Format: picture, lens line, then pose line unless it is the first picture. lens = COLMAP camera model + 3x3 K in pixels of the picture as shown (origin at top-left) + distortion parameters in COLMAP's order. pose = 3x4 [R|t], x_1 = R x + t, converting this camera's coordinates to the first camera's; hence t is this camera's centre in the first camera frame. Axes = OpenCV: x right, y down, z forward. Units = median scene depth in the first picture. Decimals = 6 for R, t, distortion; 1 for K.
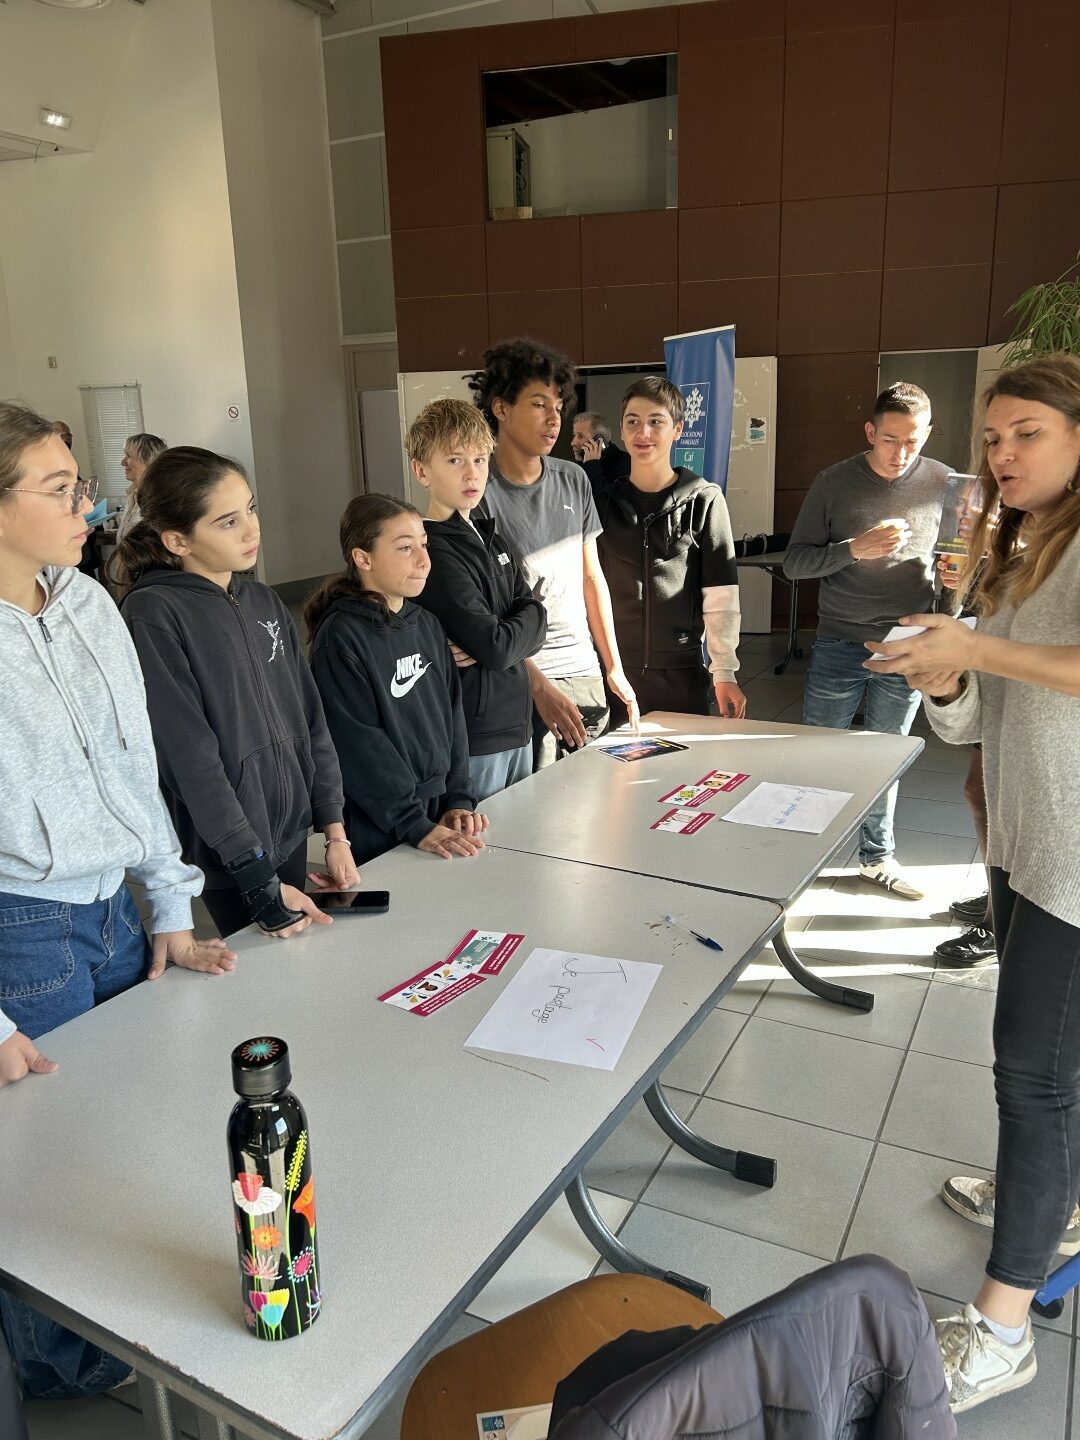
lens RADIAL K [[1086.3, 0, 540.0], [0, 1086.3, 720.0], [0, 0, 1]] dist [0.021206, -0.006147]
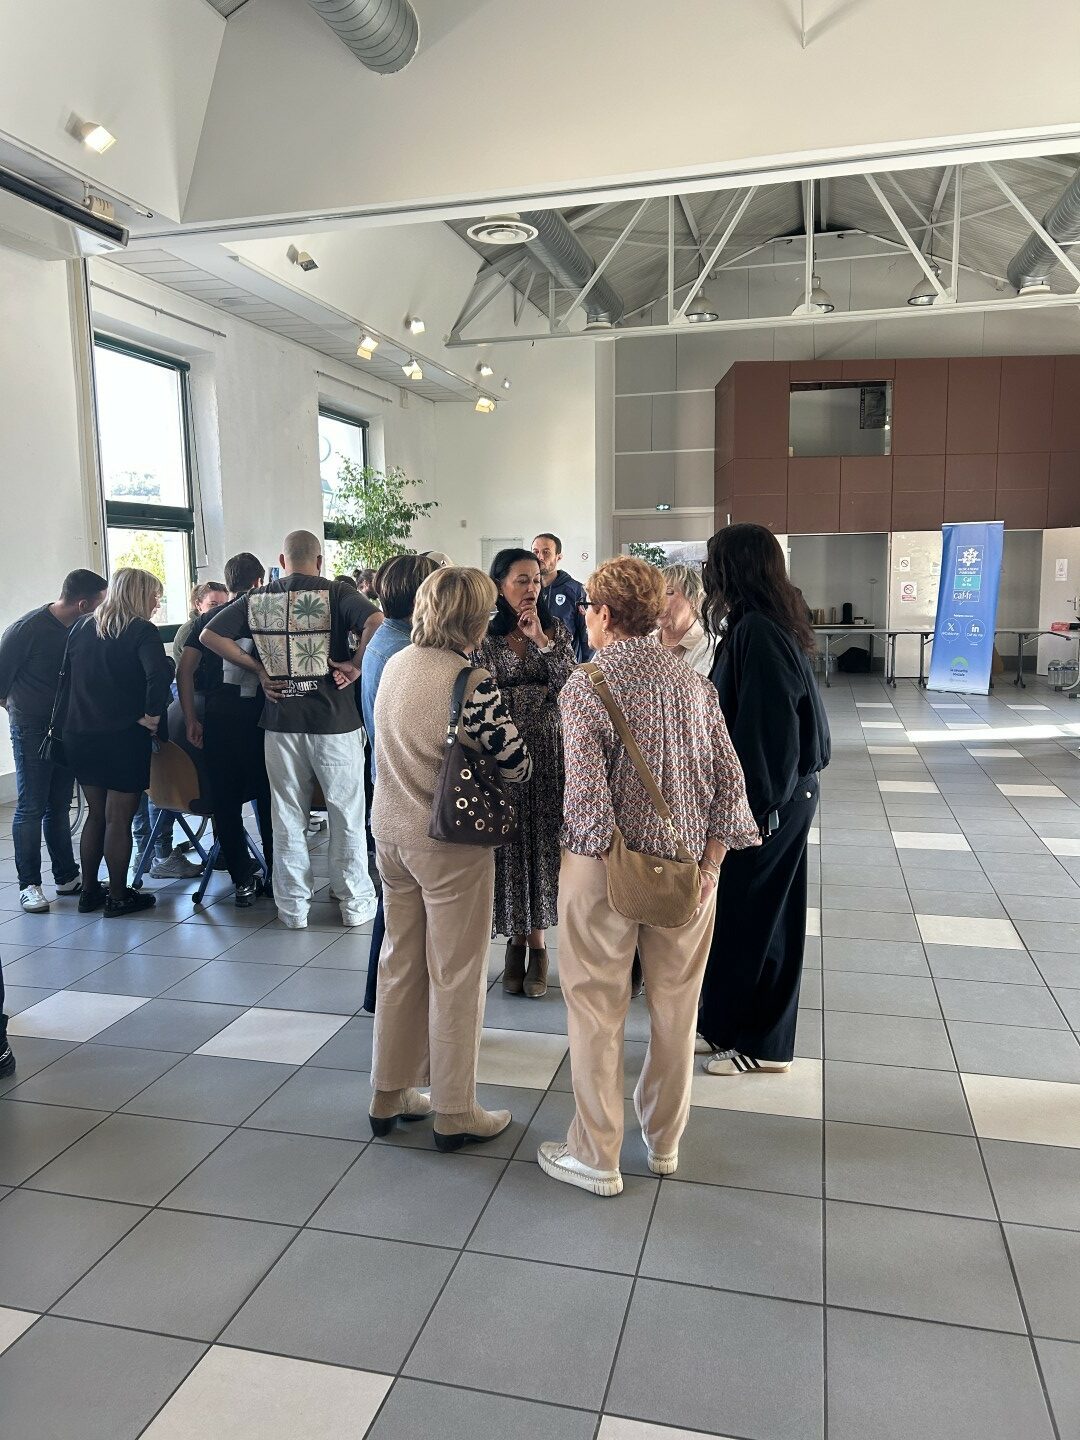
lens RADIAL K [[1090.5, 0, 542.4], [0, 1090.5, 758.3], [0, 0, 1]] dist [0.030977, -0.043261]
pose [[0.971242, -0.030094, 0.236186, -3.146528], [0.052069, 0.994815, -0.087360, 0.667855], [-0.232332, 0.097145, 0.967773, -2.261930]]
